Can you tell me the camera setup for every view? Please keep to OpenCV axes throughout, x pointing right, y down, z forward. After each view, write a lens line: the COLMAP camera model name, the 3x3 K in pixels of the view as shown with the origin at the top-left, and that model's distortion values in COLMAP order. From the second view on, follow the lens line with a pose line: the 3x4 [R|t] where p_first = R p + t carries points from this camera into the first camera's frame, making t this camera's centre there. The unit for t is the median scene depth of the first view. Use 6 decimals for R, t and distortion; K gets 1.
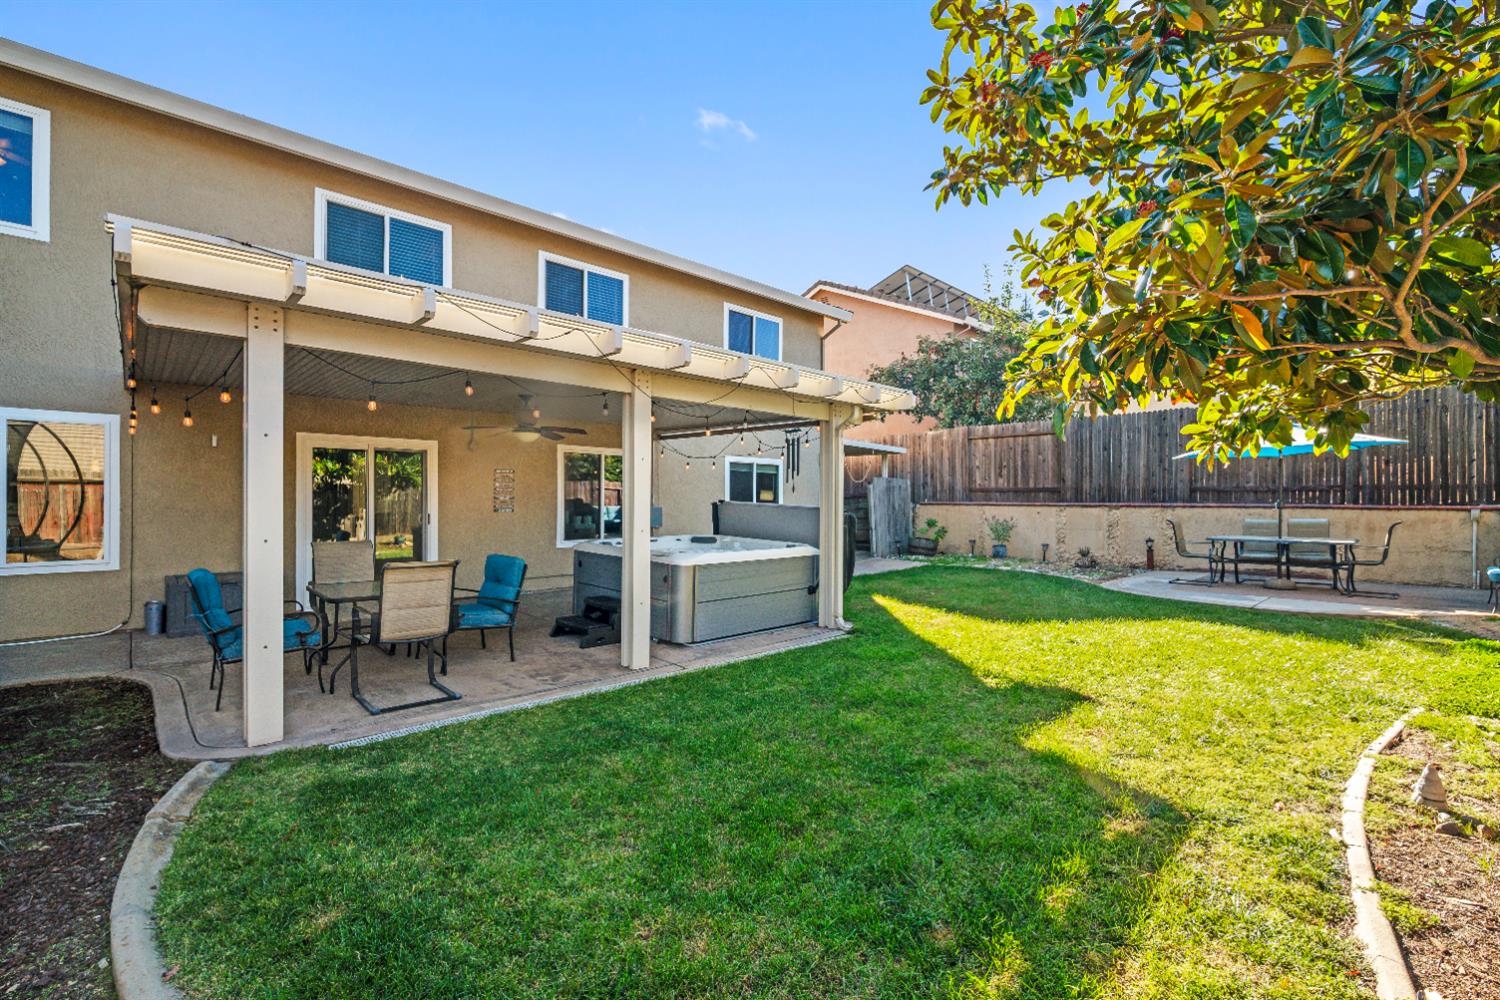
lens RADIAL K [[657.8, 0, 748.9], [0, 657.8, 498.7], [0, 0, 1]] dist [-0.000943, -0.000351]
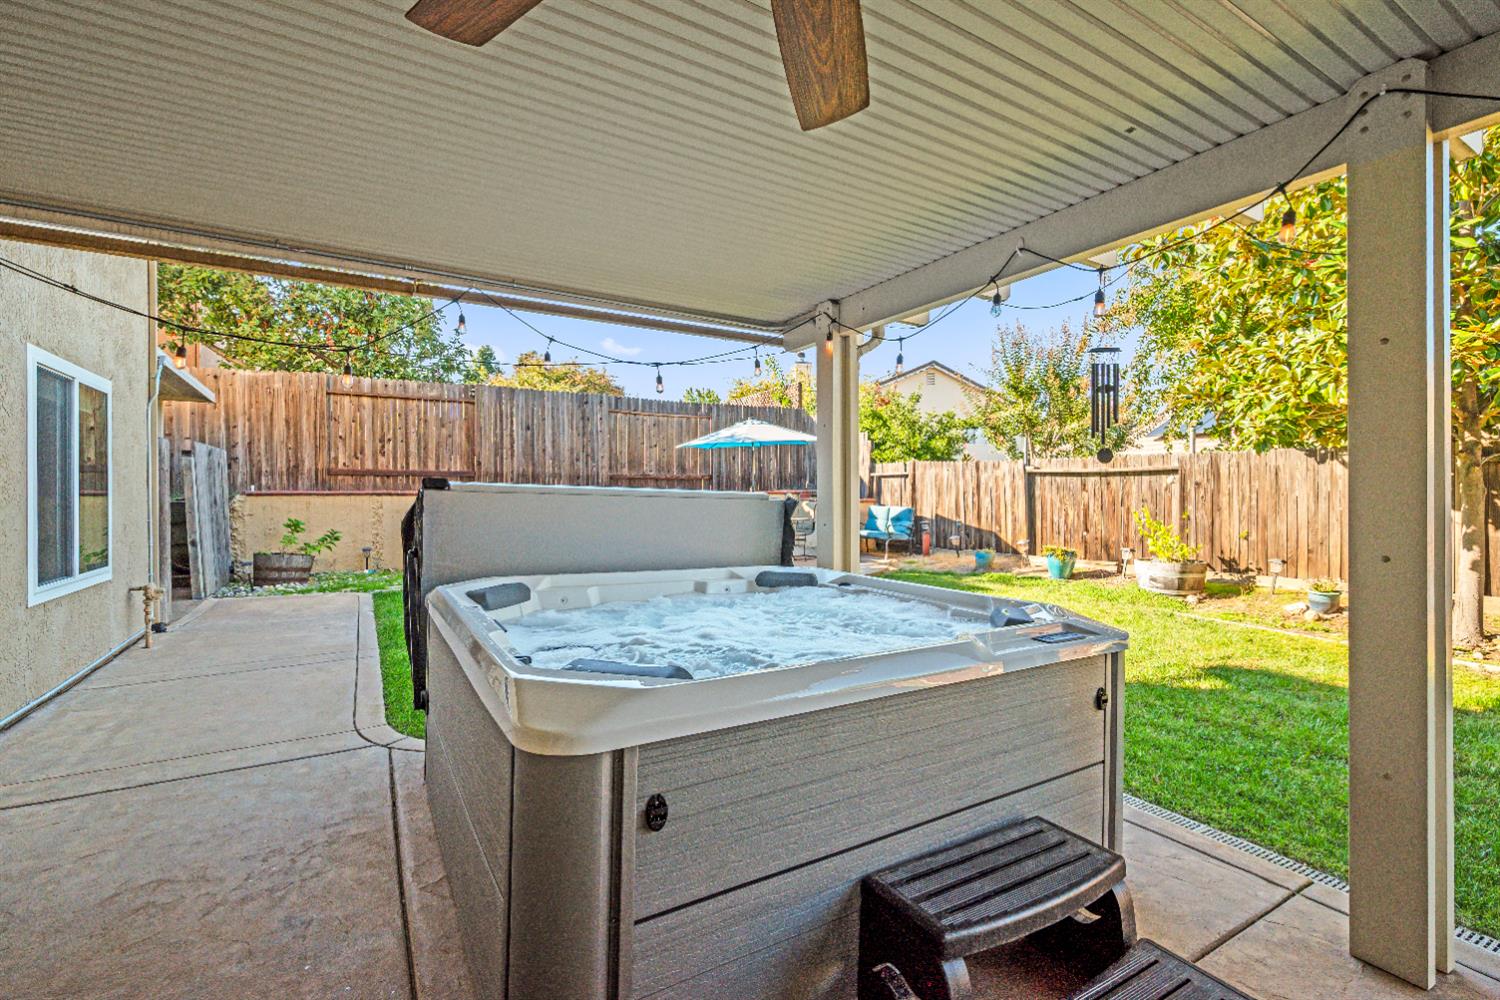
lens RADIAL K [[657.8, 0, 748.9], [0, 657.8, 498.7], [0, 0, 1]] dist [-0.000943, -0.000351]
pose [[0.234585, -0.015113, 0.971978, -0.203981], [0.001310, 0.999883, 0.015231, 0.003902], [-0.972095, -0.002299, 0.234577, 0.454710]]
